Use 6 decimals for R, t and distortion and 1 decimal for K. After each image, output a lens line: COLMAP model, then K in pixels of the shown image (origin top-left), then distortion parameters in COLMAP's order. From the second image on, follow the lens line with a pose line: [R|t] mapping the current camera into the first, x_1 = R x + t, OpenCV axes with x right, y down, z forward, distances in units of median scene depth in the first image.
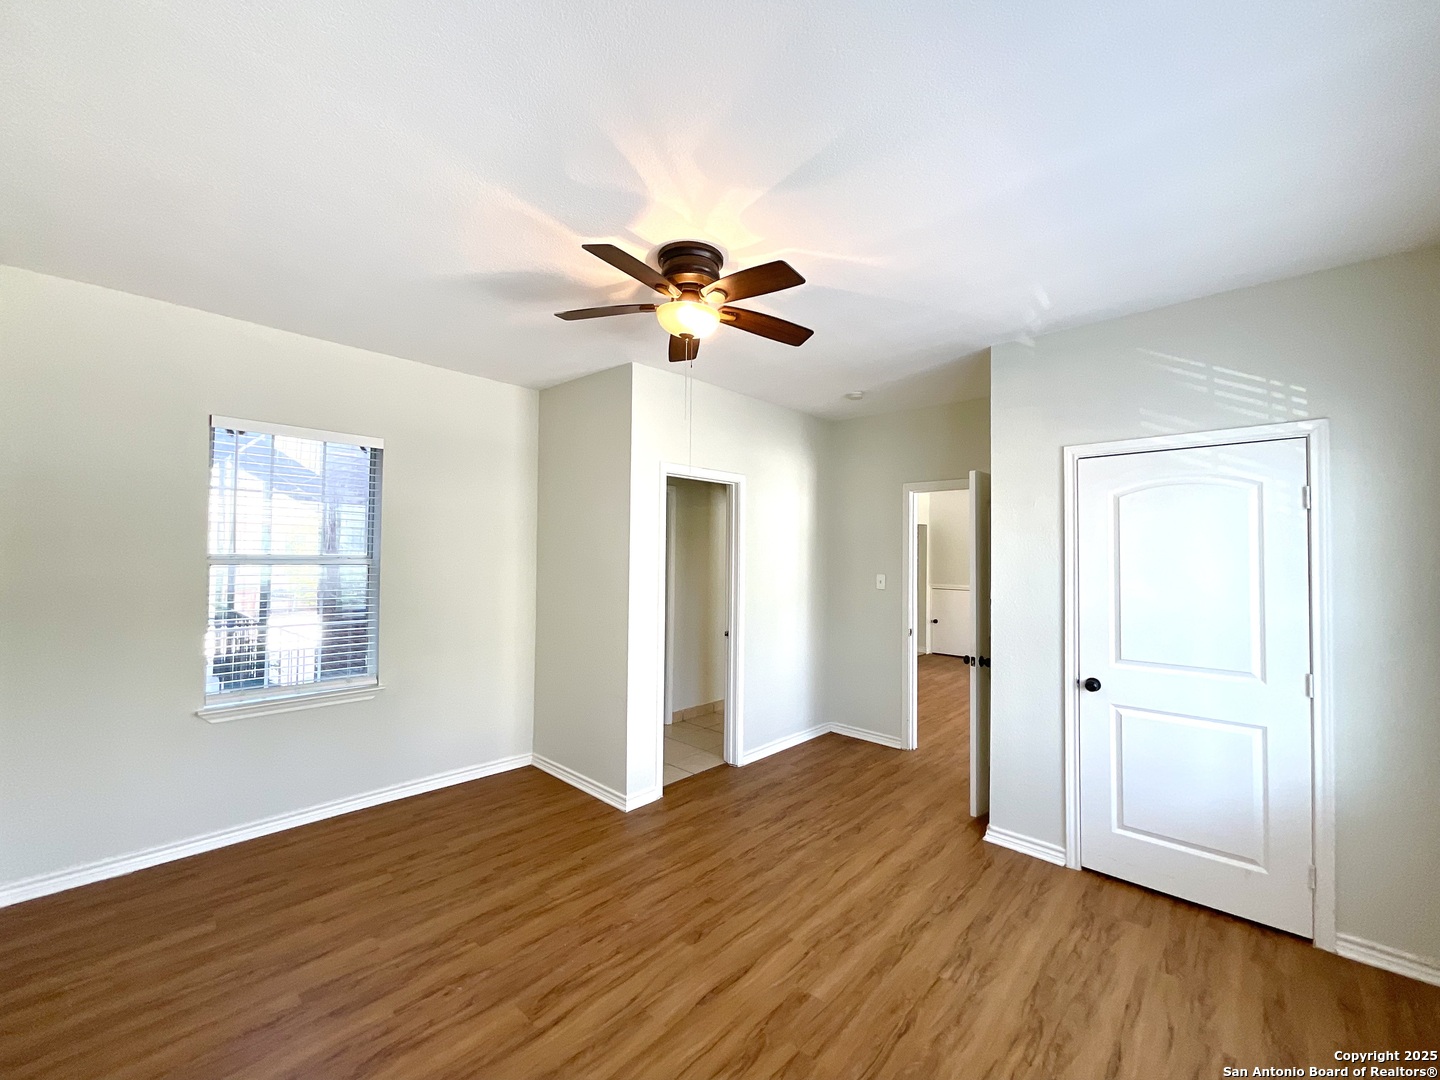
lens RADIAL K [[581.7, 0, 719.0], [0, 581.7, 543.5], [0, 0, 1]] dist [-0.002122, 0.000889]
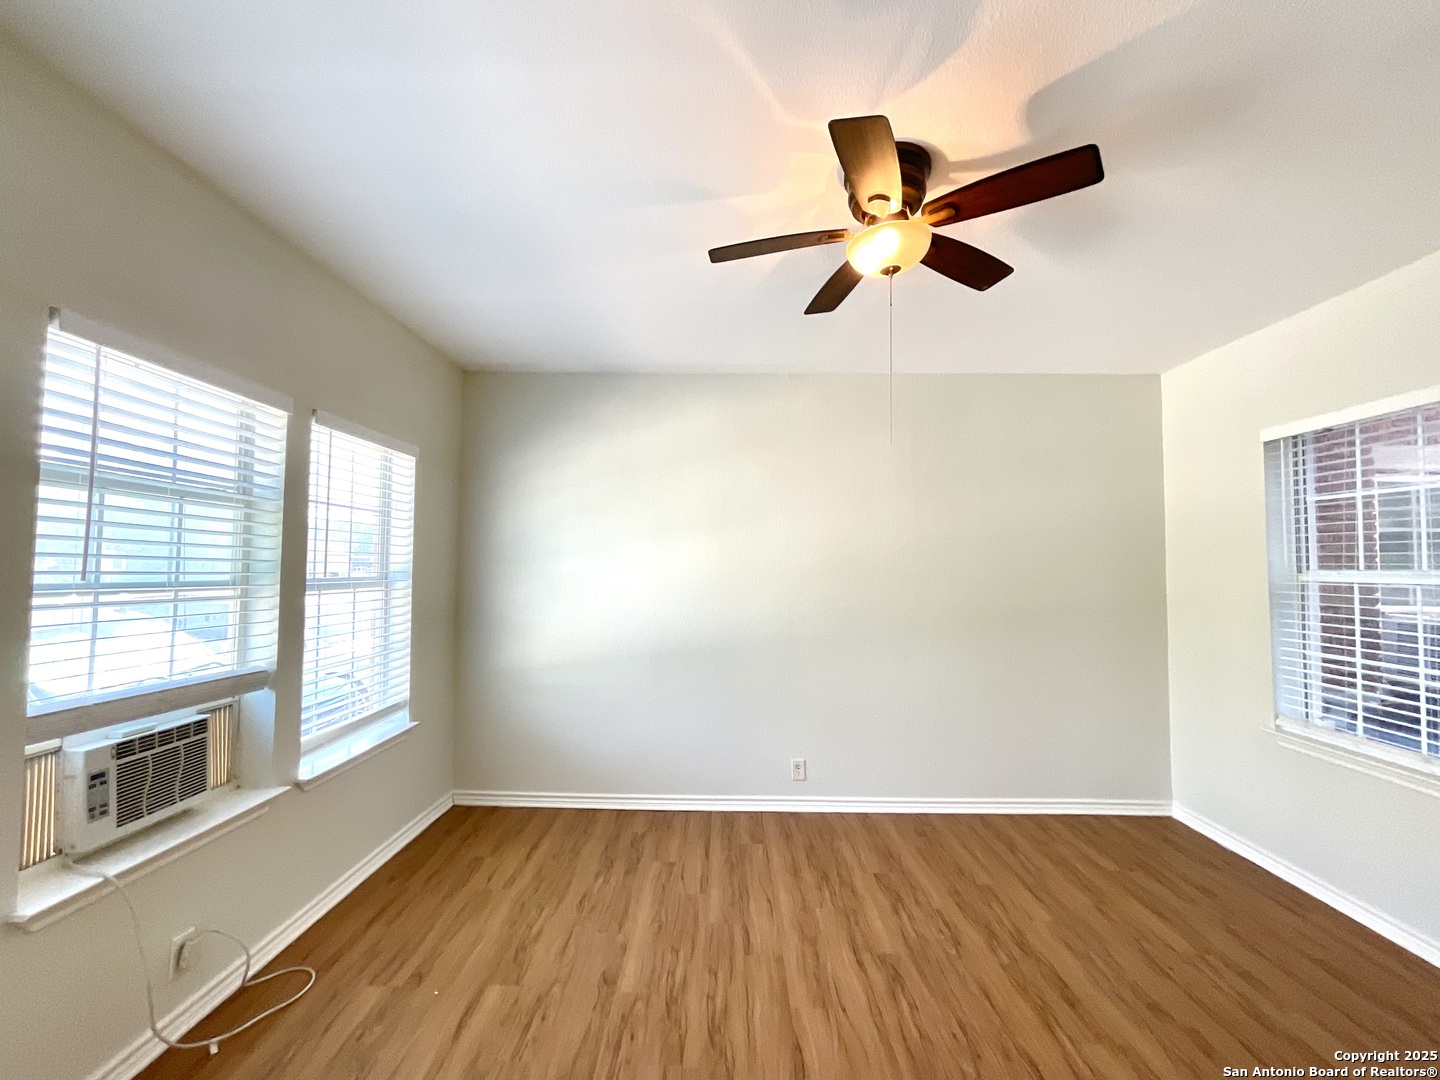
lens RADIAL K [[581.7, 0, 721.1], [0, 581.7, 545.4], [0, 0, 1]] dist [-0.002122, 0.000889]
pose [[-0.741526, -0.045920, -0.669351, 0.508653], [-0.008405, 0.998213, -0.059170, 0.045090], [0.670872, -0.038250, -0.740586, 1.175830]]
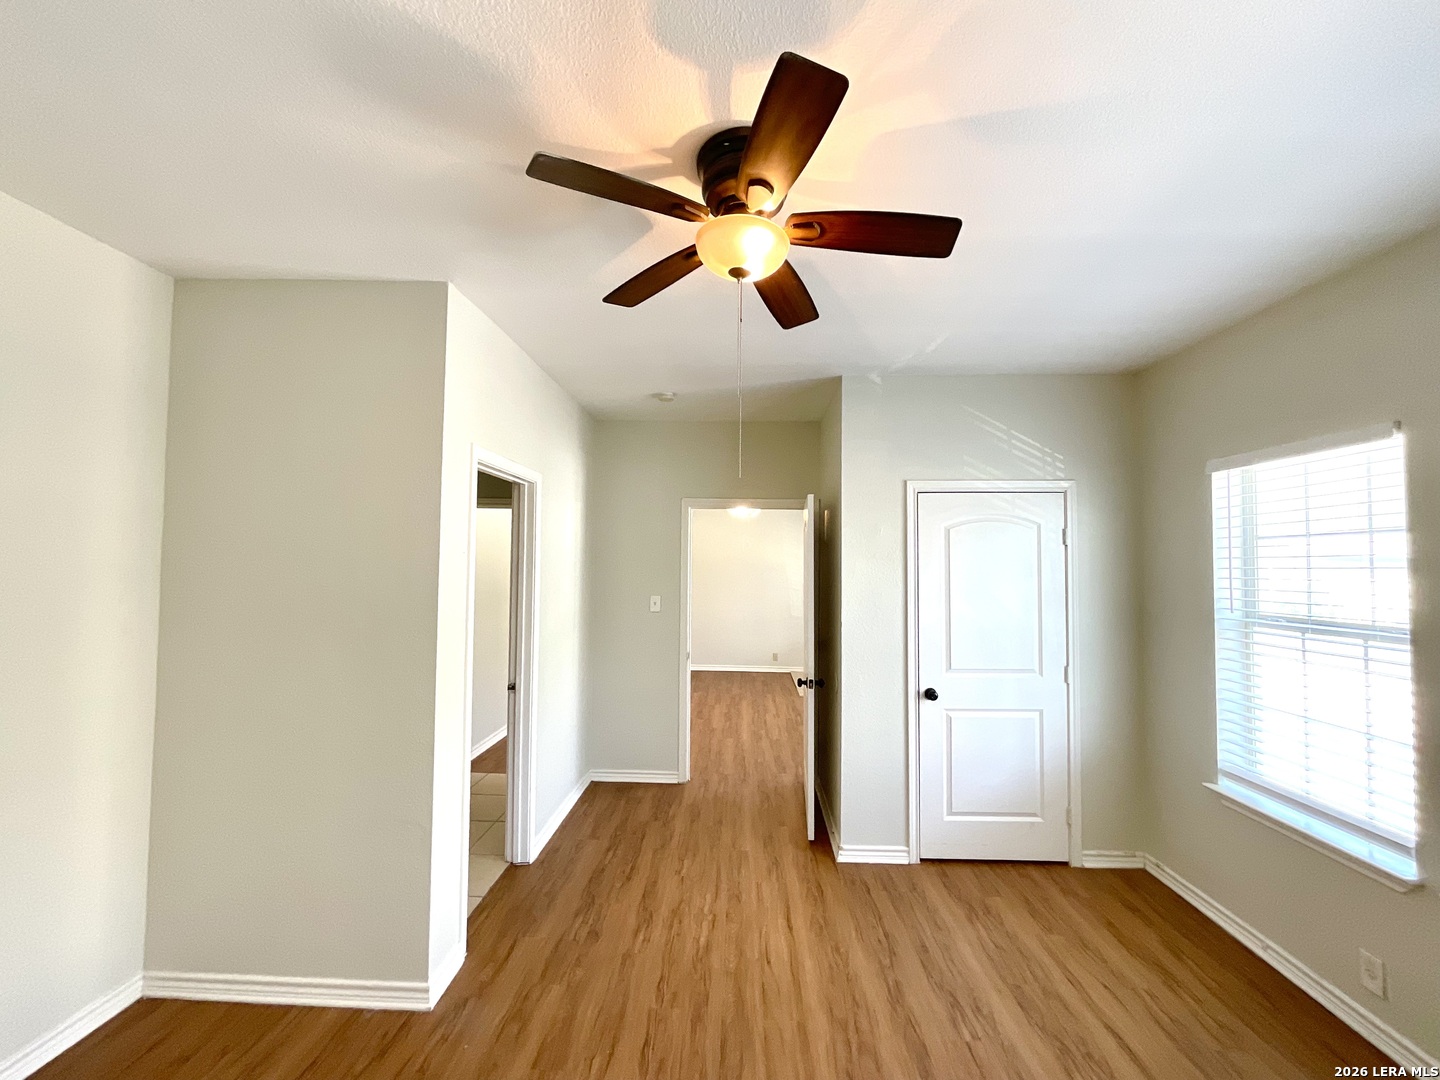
lens RADIAL K [[581.7, 0, 718.1], [0, 581.7, 543.4], [0, 0, 1]] dist [-0.002122, 0.000889]
pose [[0.758514, 0.016970, 0.651435, -0.424591], [-0.011698, 0.999854, -0.012426, -0.031596], [-0.651551, 0.001804, 0.758602, 0.424955]]
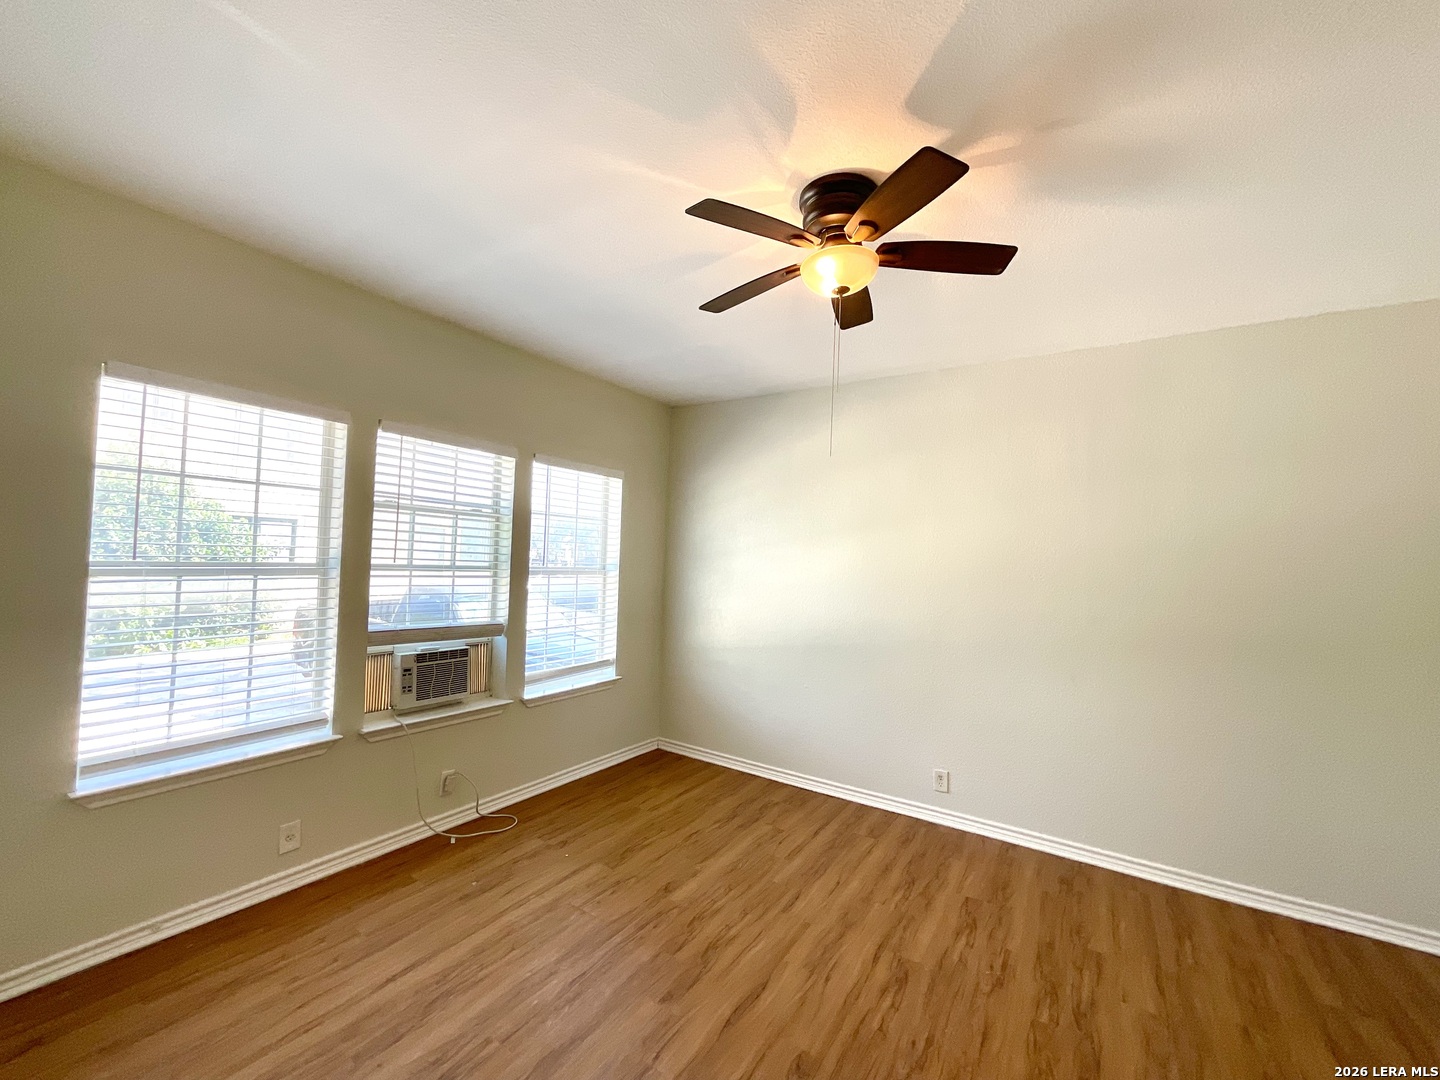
lens RADIAL K [[581.7, 0, 717.3], [0, 581.7, 549.2], [0, 0, 1]] dist [-0.002122, 0.000889]
pose [[-0.984692, -0.052624, -0.166171, 0.193353], [-0.047216, 0.998224, -0.036327, 0.037374], [0.167788, -0.027924, -0.985428, 1.473943]]
